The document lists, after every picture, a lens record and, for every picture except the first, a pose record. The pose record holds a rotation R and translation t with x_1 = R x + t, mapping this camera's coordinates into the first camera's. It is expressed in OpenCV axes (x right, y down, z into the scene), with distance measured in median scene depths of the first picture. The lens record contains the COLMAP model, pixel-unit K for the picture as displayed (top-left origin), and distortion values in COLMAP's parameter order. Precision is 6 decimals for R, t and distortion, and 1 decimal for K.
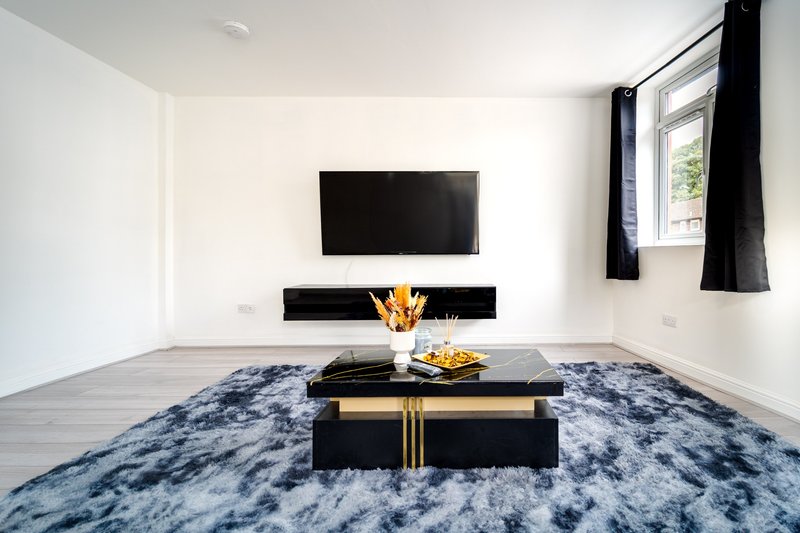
lens RADIAL K [[354.6, 0, 438.8], [0, 354.6, 258.9], [0, 0, 1]] dist [0.001594, 0.000135]
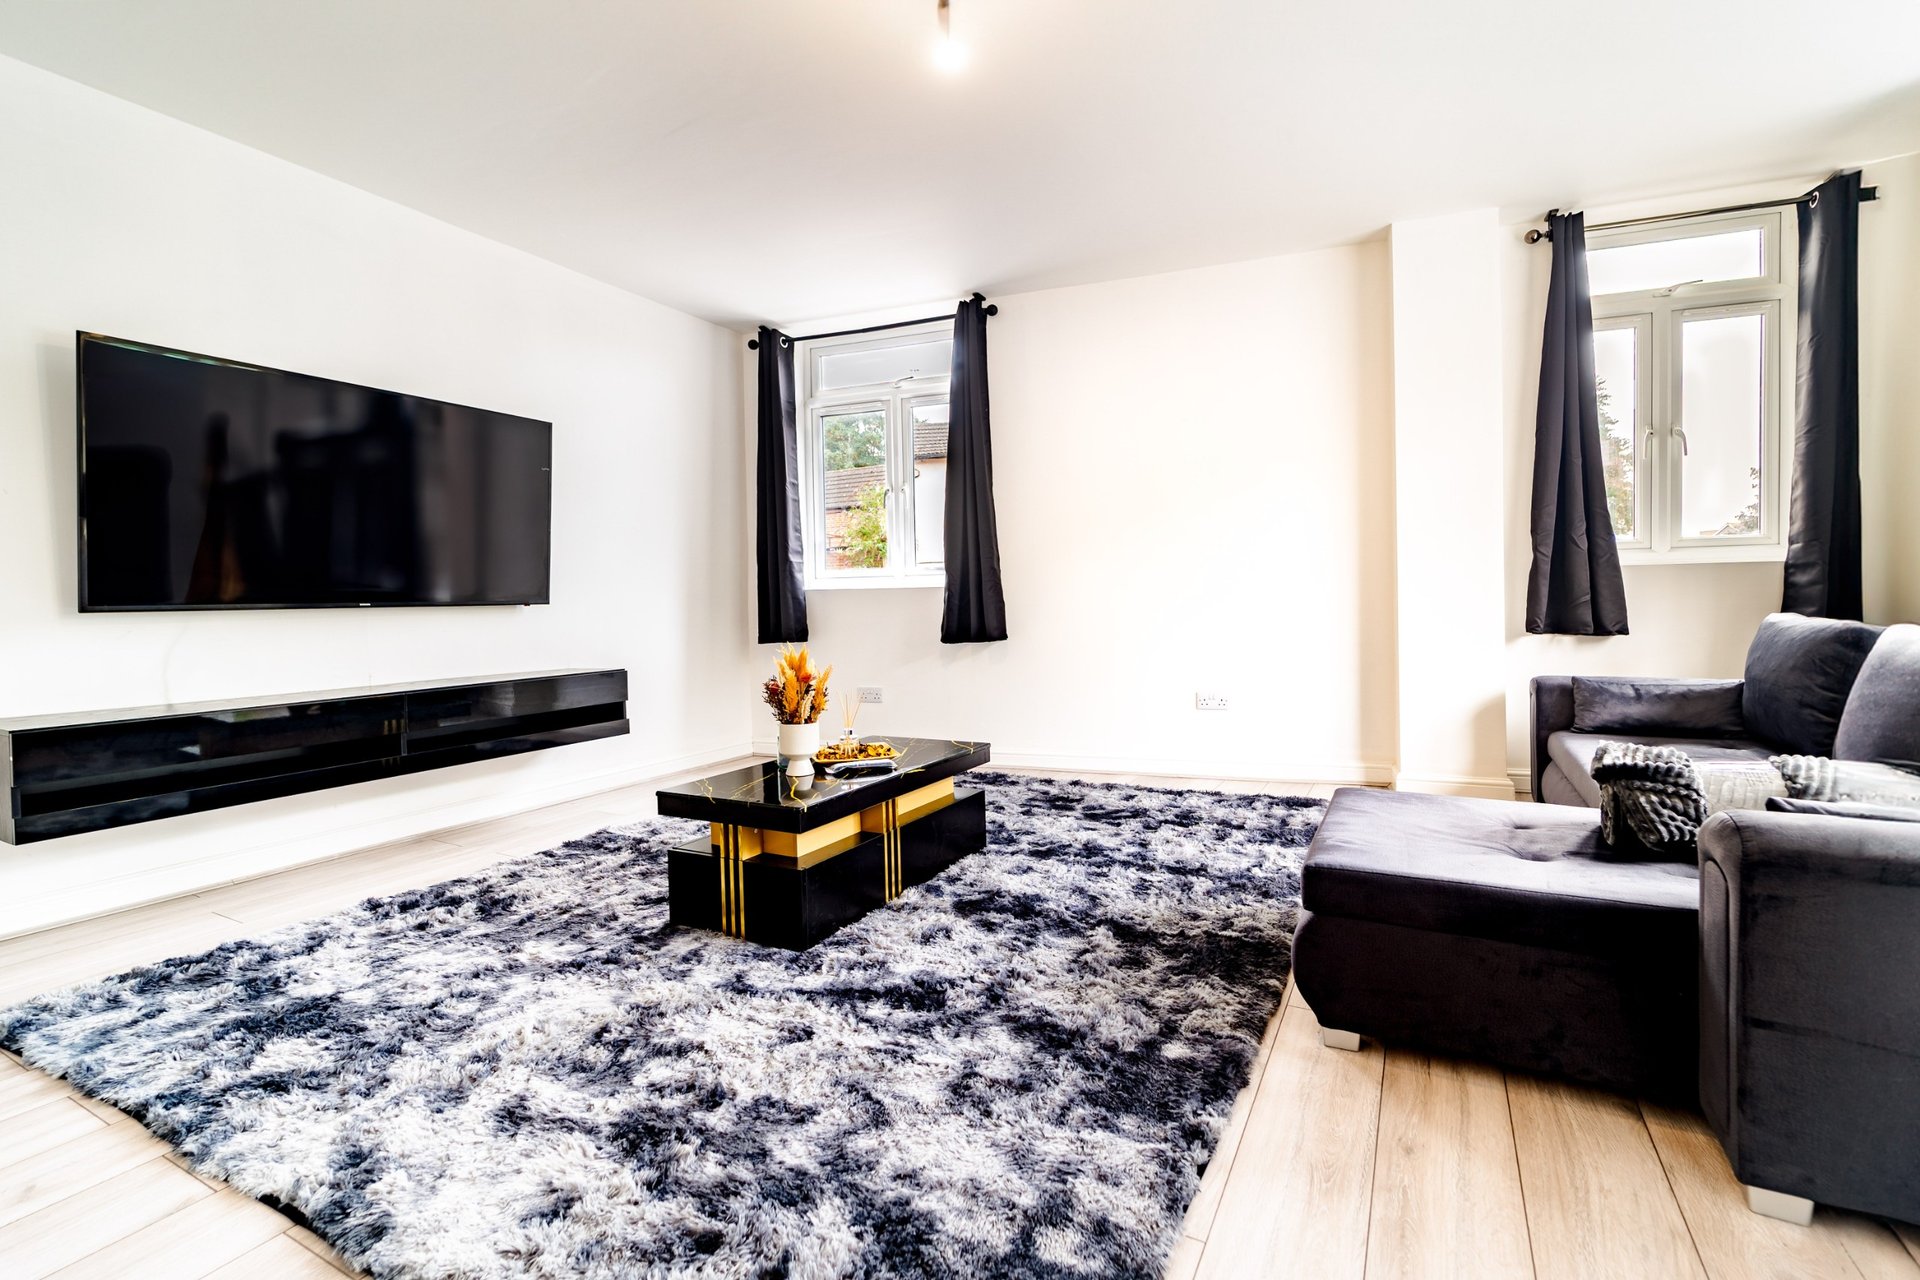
lens RADIAL K [[851.1, 0, 942.9], [0, 851.1, 605.1], [0, 0, 1]] dist [-0.002192, -0.000116]
pose [[0.502861, -0.011093, 0.864296, -0.785969], [0.025222, 0.999680, -0.001844, 0.004211], [-0.863999, 0.022727, 0.502980, 0.023140]]
